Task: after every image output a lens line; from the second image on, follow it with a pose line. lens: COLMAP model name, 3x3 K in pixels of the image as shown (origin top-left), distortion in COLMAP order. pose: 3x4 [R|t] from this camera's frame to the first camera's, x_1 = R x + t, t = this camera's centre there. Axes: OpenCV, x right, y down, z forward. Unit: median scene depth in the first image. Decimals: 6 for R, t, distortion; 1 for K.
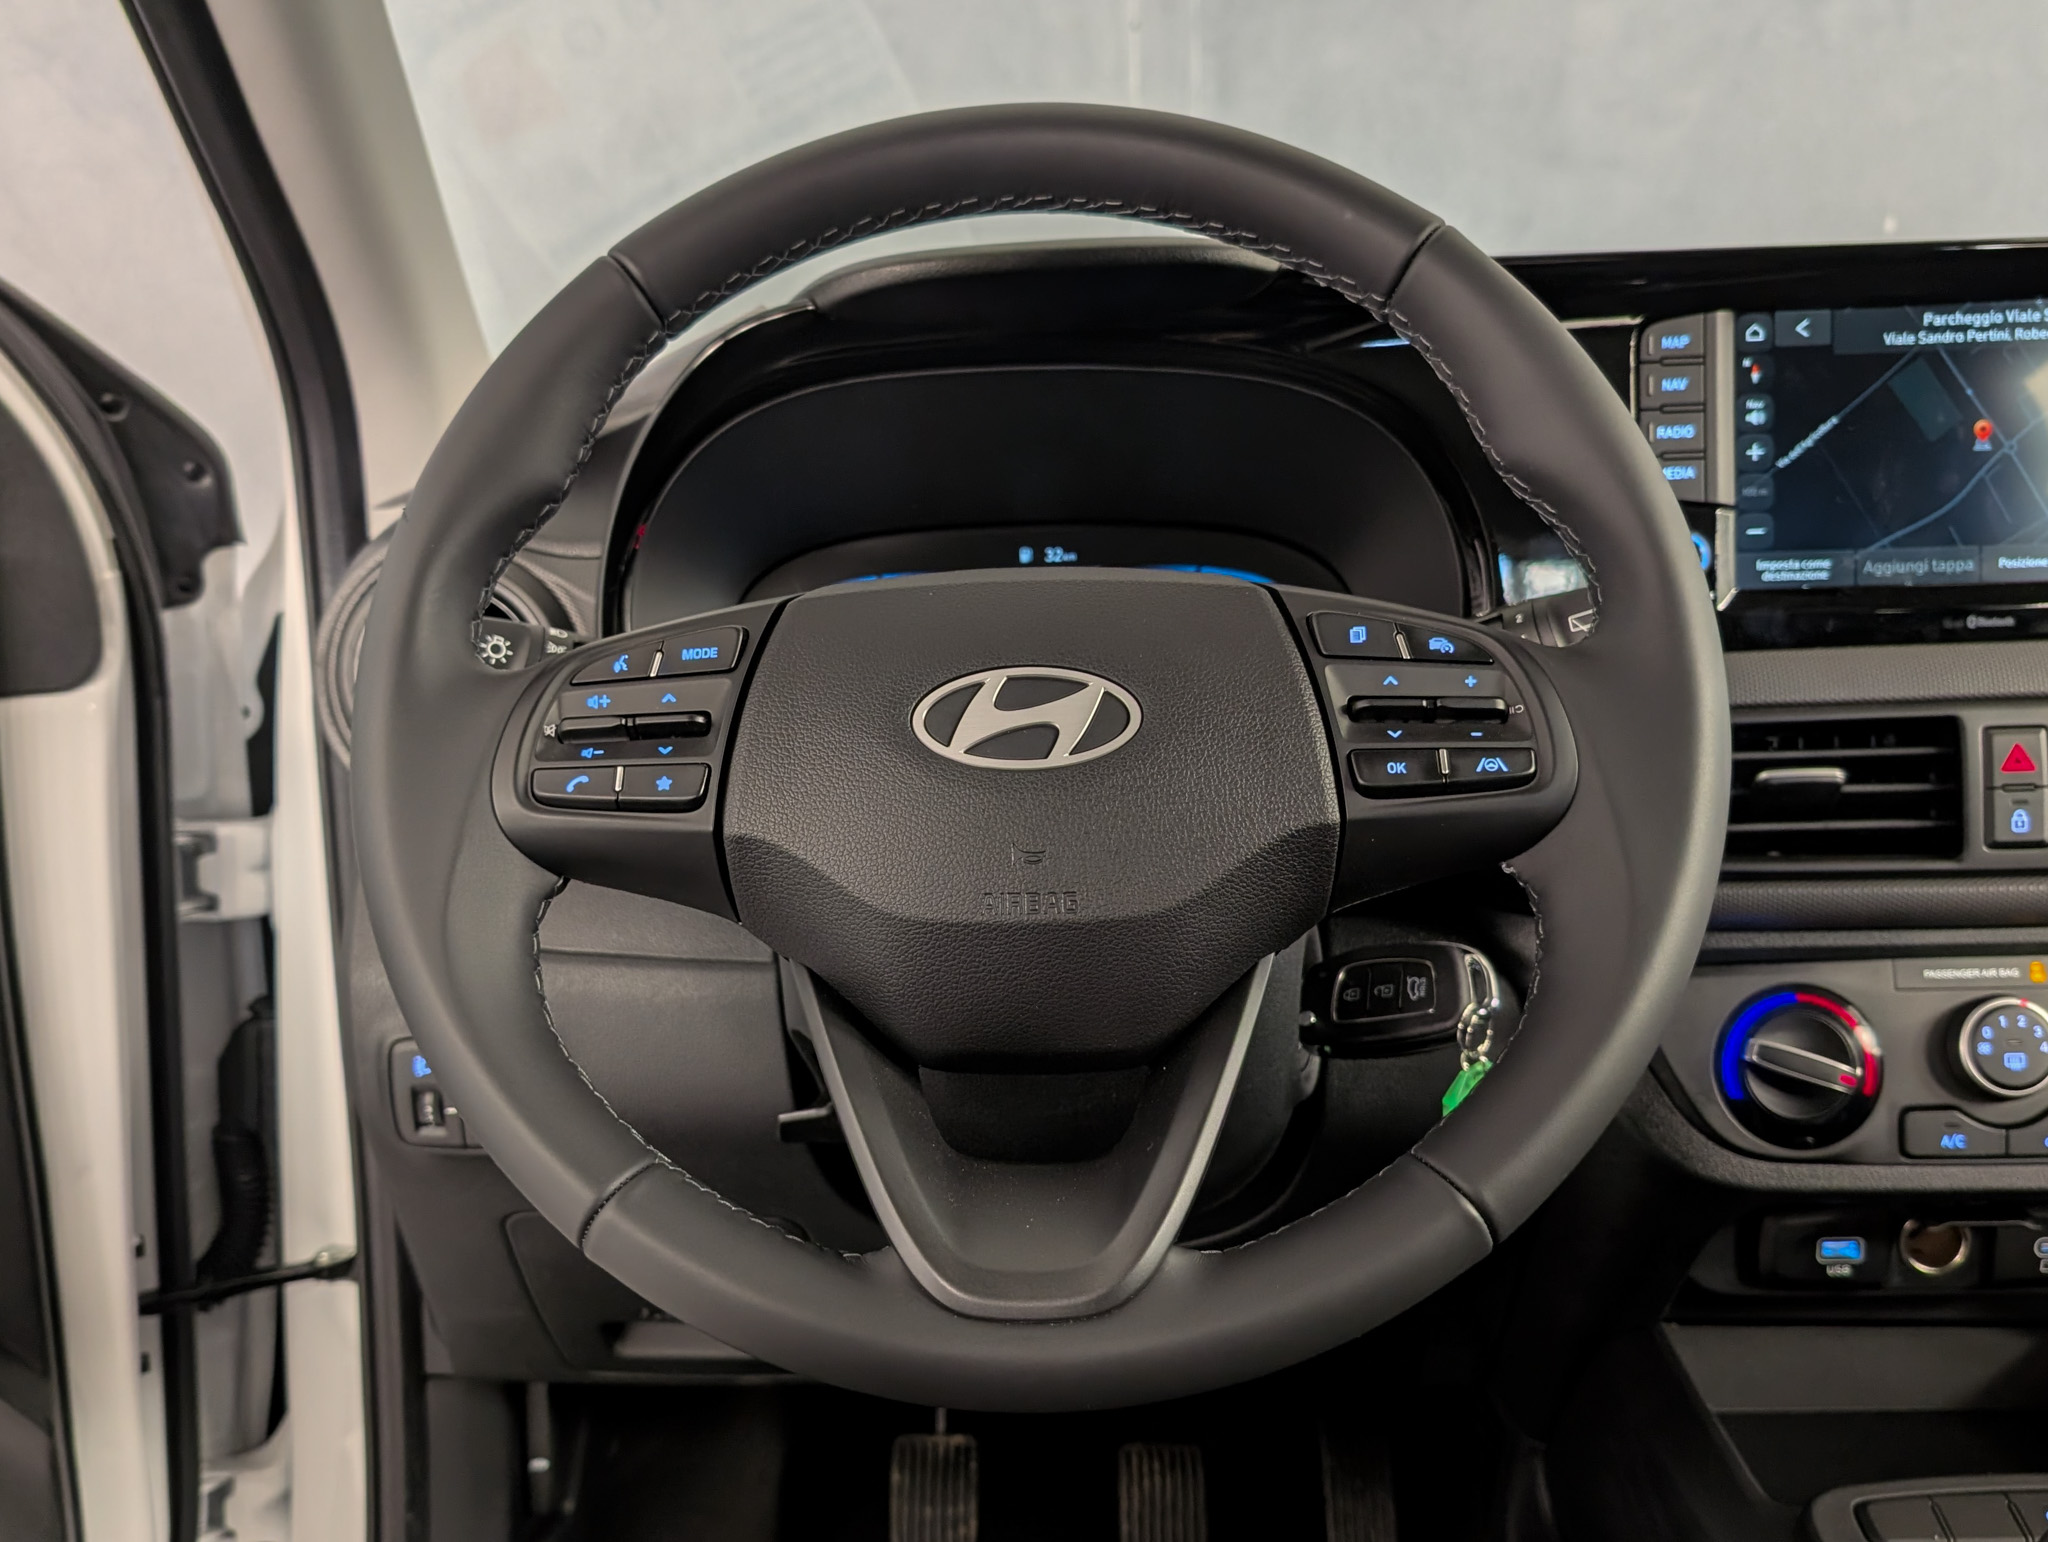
lens RADIAL K [[1973.1, 0, 993.5], [0, 1973.1, 839.5], [0, 0, 1]] dist [0.009680, 0.000000]
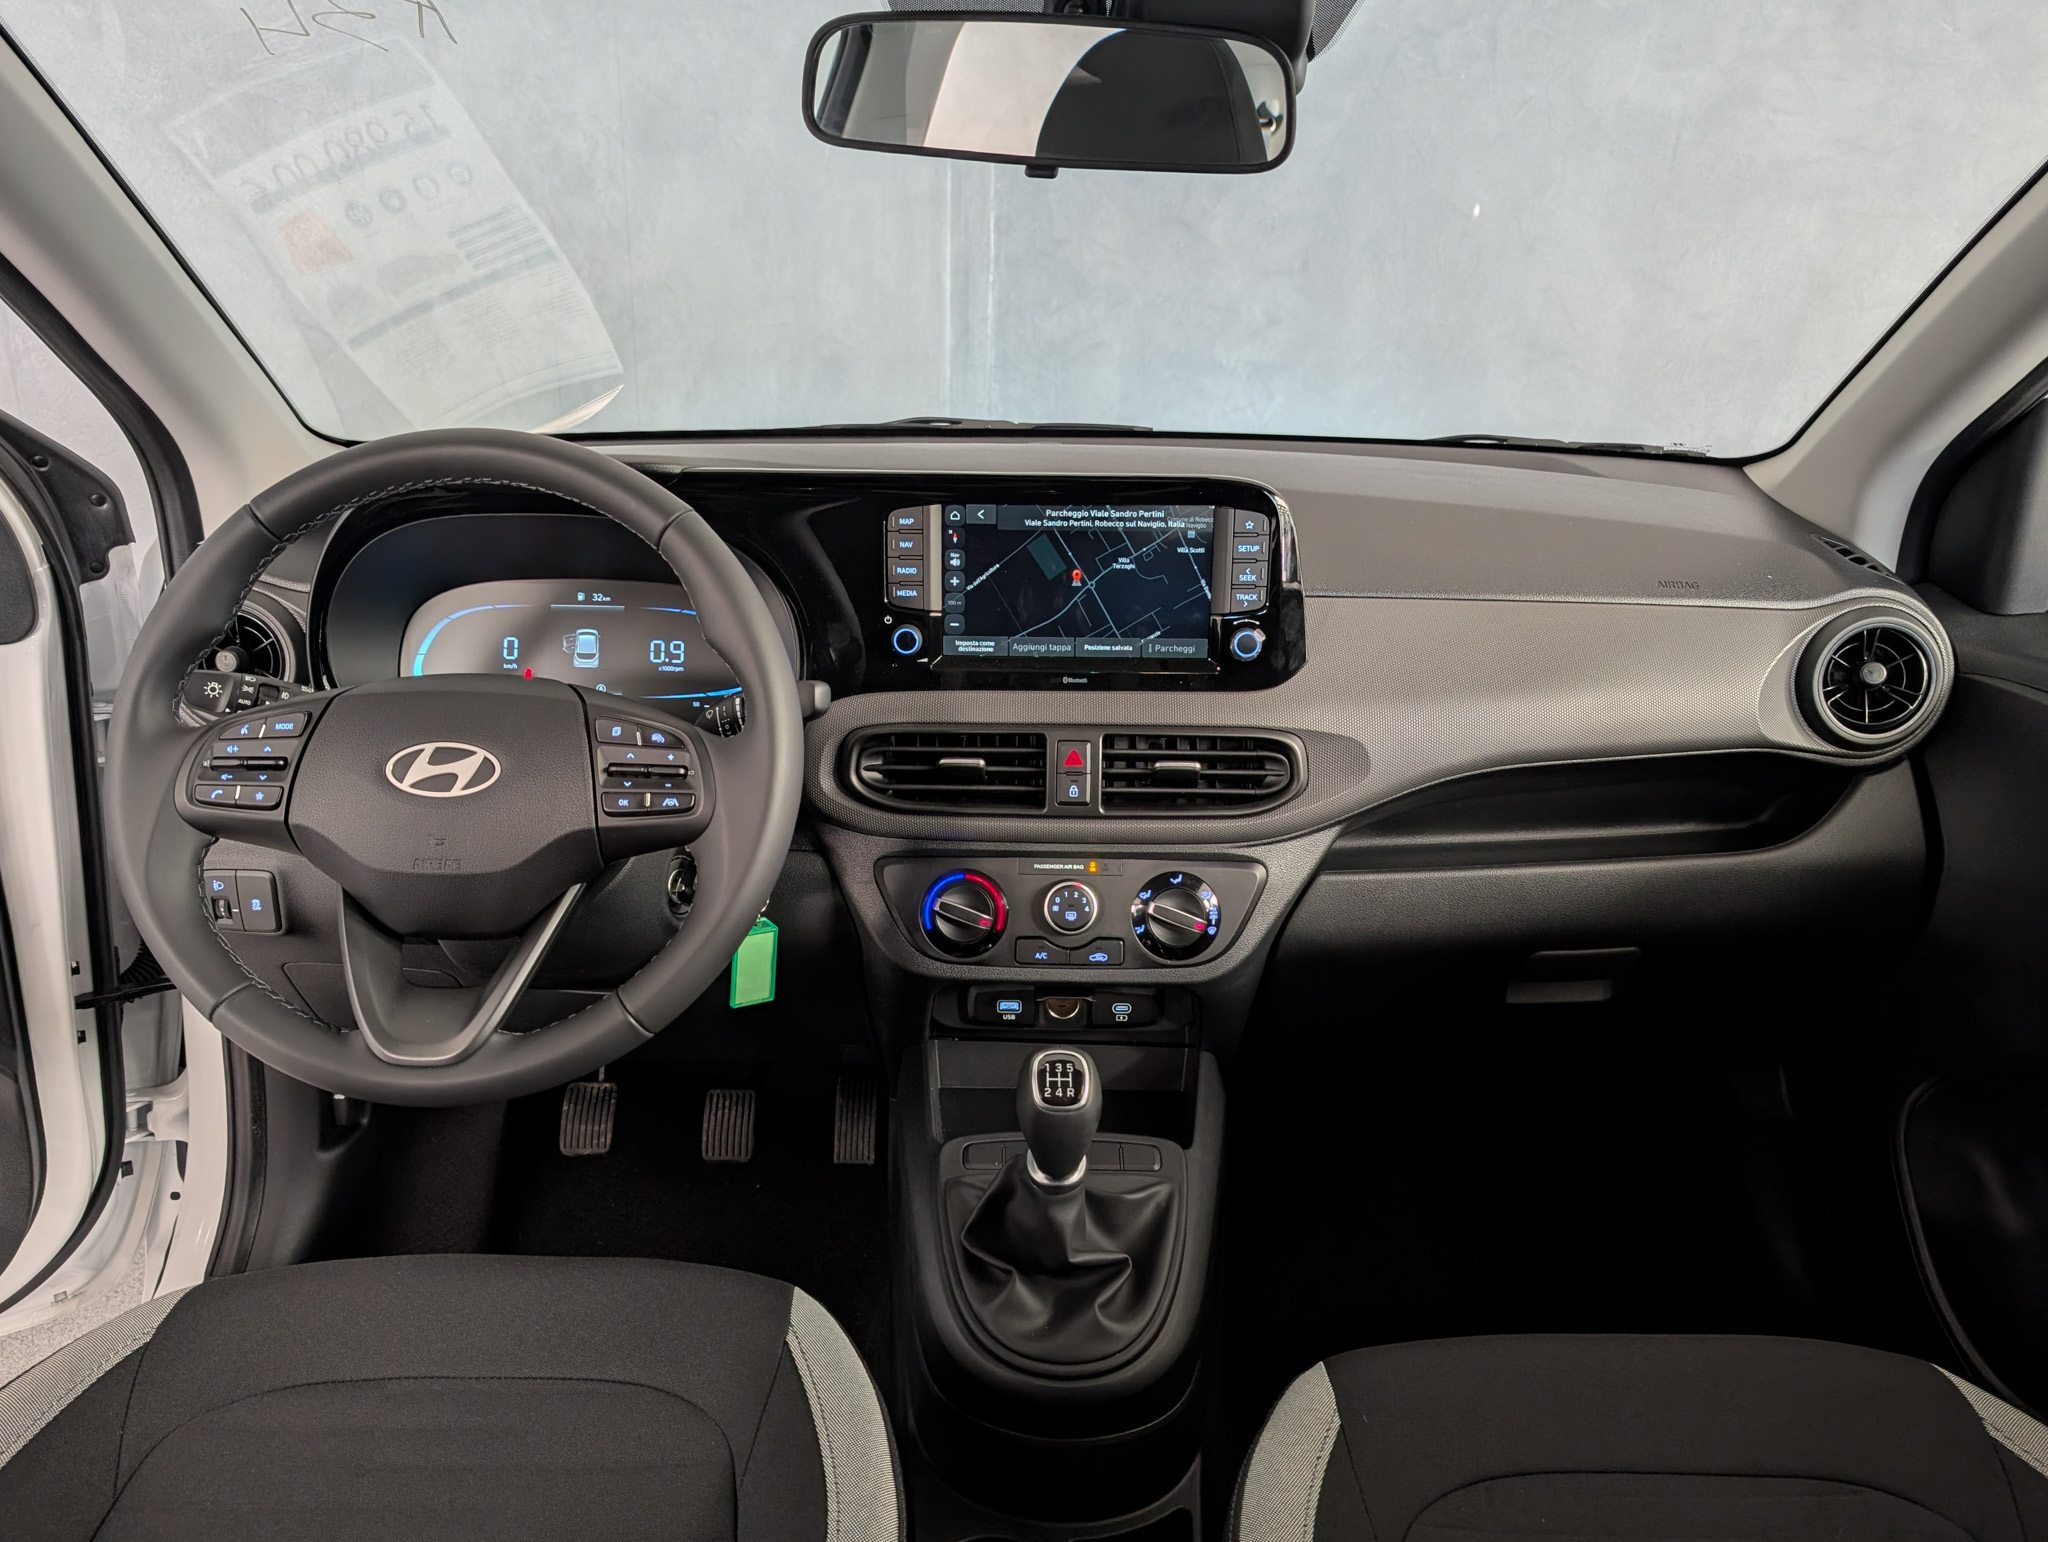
lens RADIAL K [[1574.8, 0, 1044.1], [0, 1574.8, 746.5], [0, 0, 1]] dist [-0.000525, -0.006695]
pose [[0.996962, 0.032120, 0.070953, 0.374488], [-0.039602, 0.993503, 0.106694, -0.204997], [-0.067065, -0.109179, 0.991757, -0.463034]]
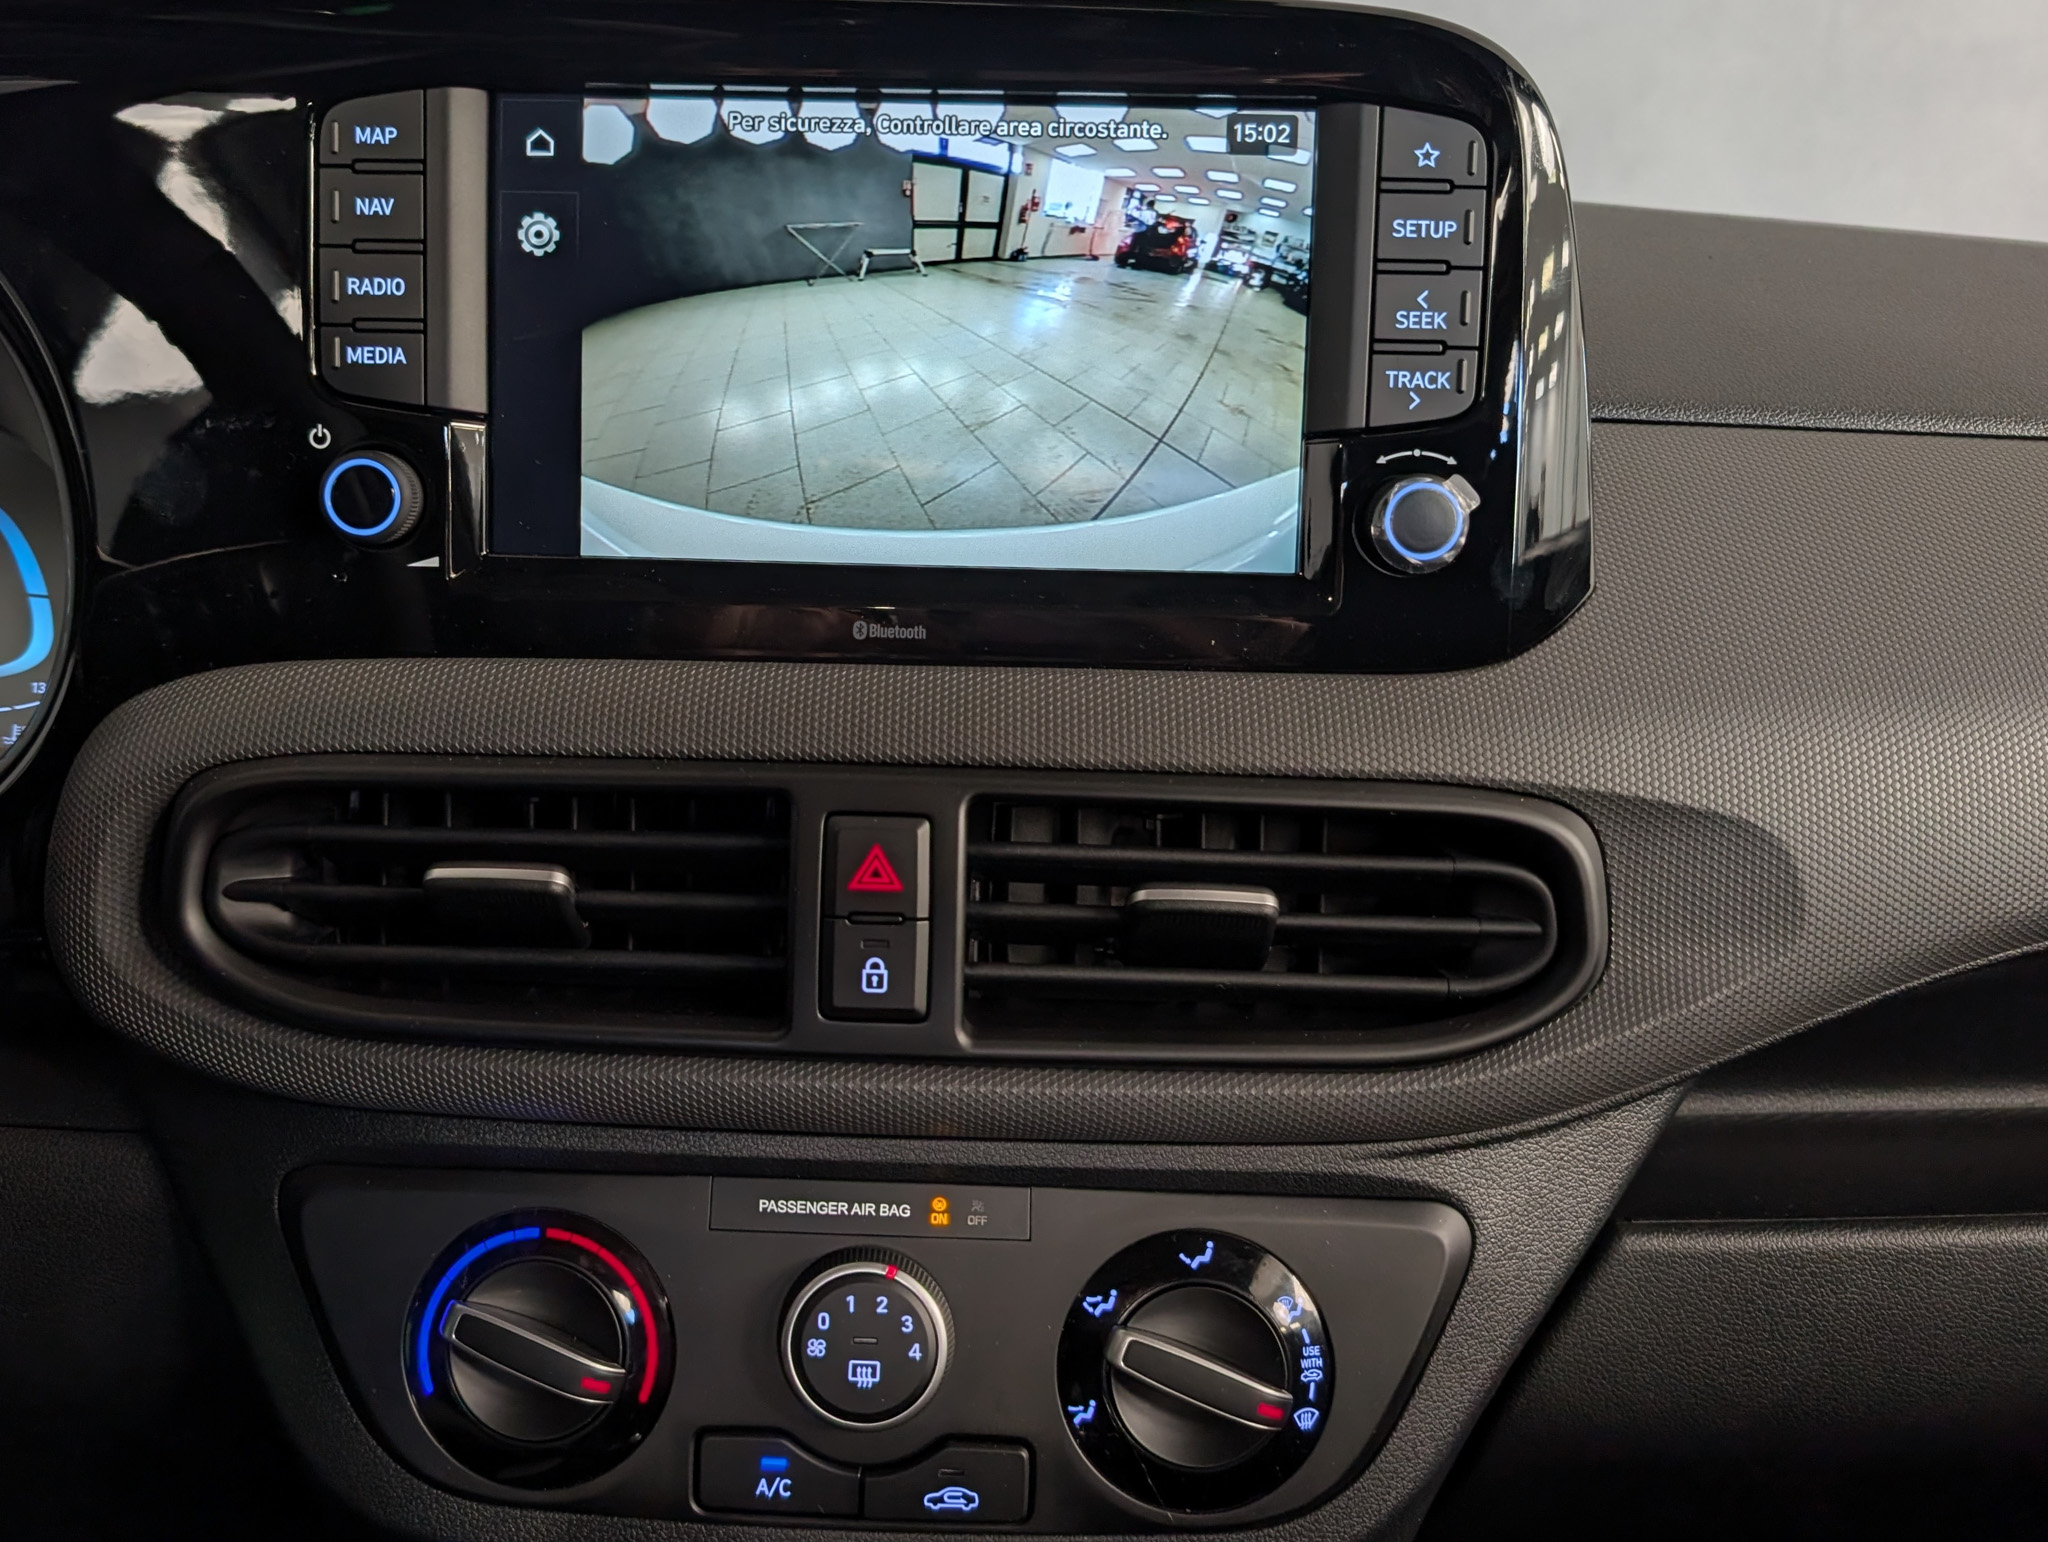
lens RADIAL K [[1466.7, 0, 939.7], [0, 1466.7, 764.9], [0, 0, 1]] dist [-0.035726, 0.020907]
pose [[0.998181, 0.050713, 0.032612, 0.508832], [-0.050879, 0.998696, 0.004269, -0.072464], [-0.032353, -0.005921, 0.999459, 0.554922]]
